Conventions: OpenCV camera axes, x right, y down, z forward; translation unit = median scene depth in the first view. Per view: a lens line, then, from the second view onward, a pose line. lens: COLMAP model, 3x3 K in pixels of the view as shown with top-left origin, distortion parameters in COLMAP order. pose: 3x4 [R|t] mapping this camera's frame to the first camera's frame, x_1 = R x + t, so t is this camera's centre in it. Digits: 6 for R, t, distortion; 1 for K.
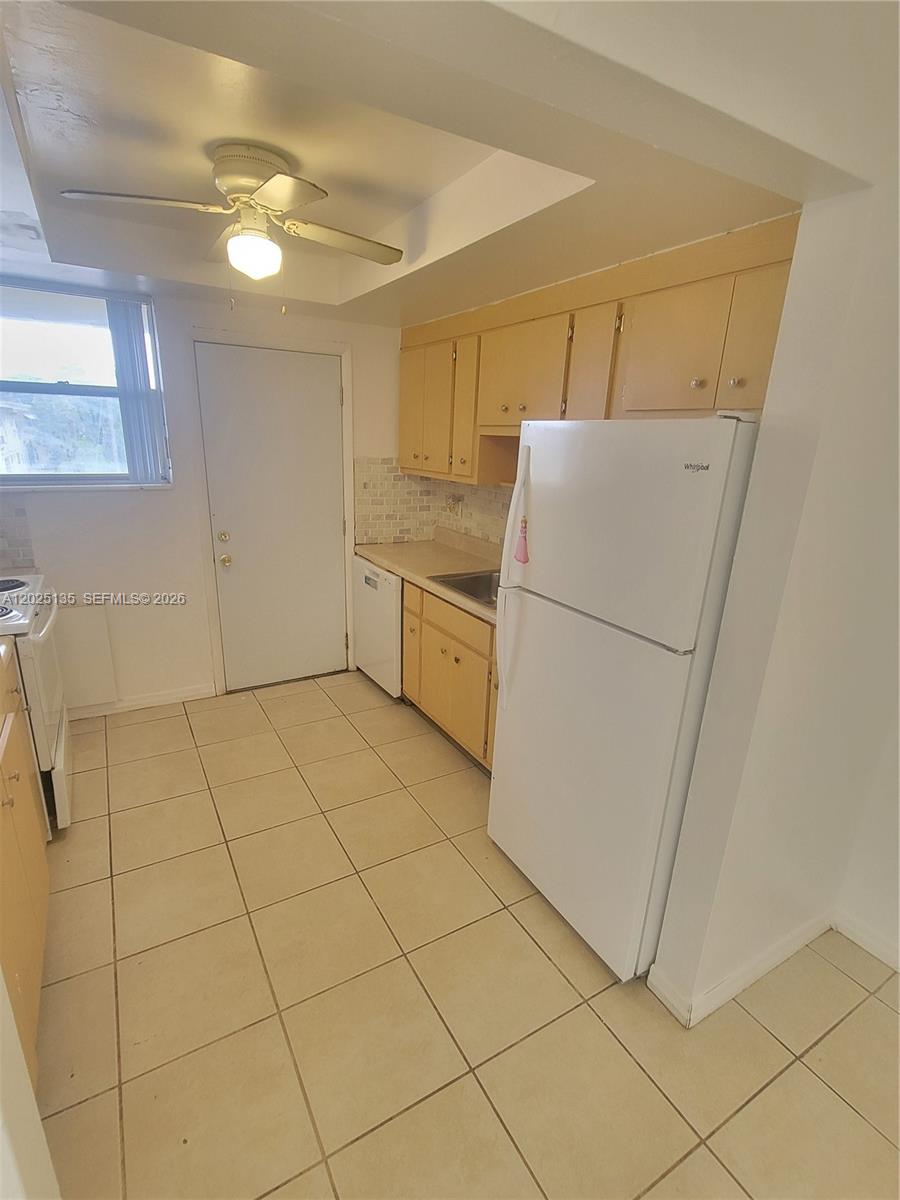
lens RADIAL K [[580.3, 0, 445.4], [0, 580.3, 606.8], [0, 0, 1]] dist [-0.007605, -0.001757]
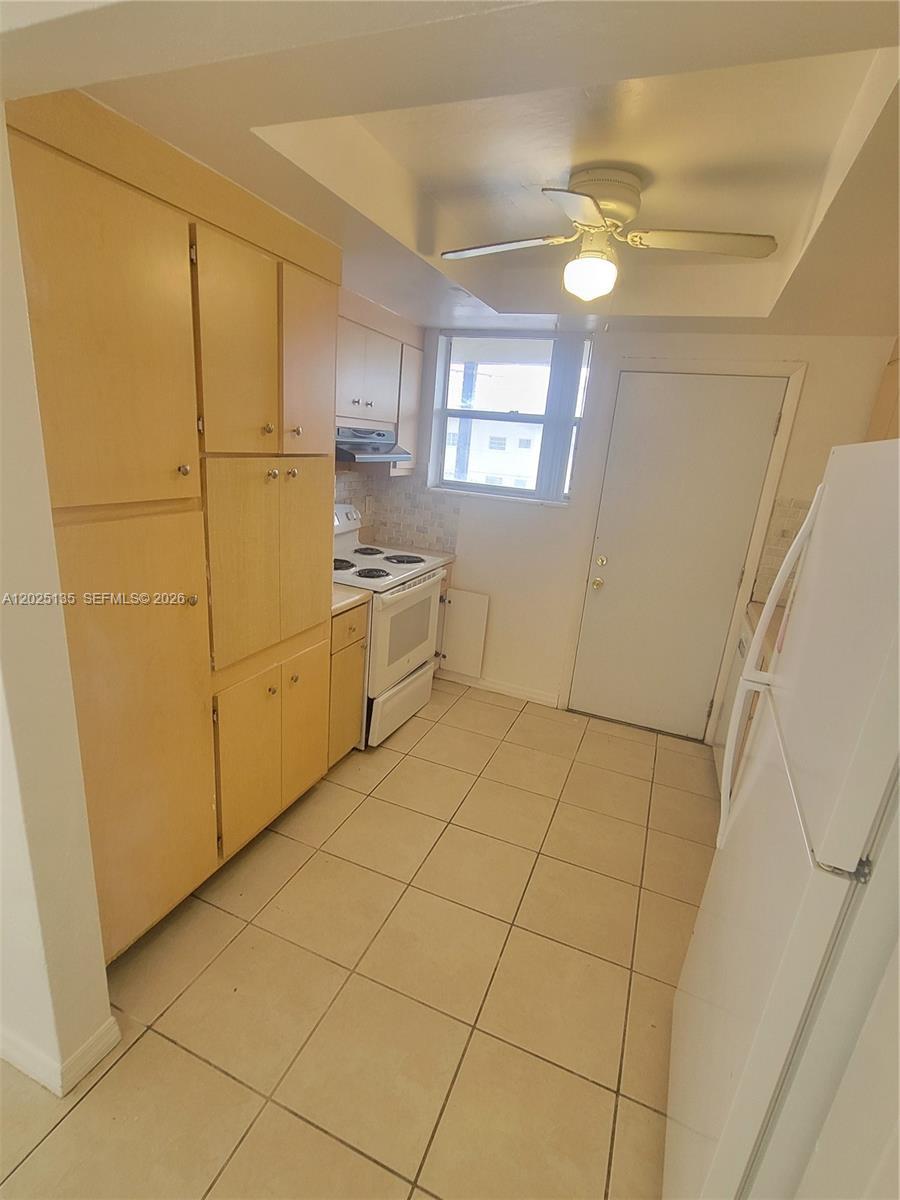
lens RADIAL K [[580.3, 0, 441.4], [0, 580.3, 604.2], [0, 0, 1]] dist [-0.007605, -0.001757]
pose [[0.594121, 0.234454, -0.769448, 0.240990], [-0.287295, 0.955335, 0.069263, -0.037022], [0.751320, 0.179908, 0.634942, 0.158869]]
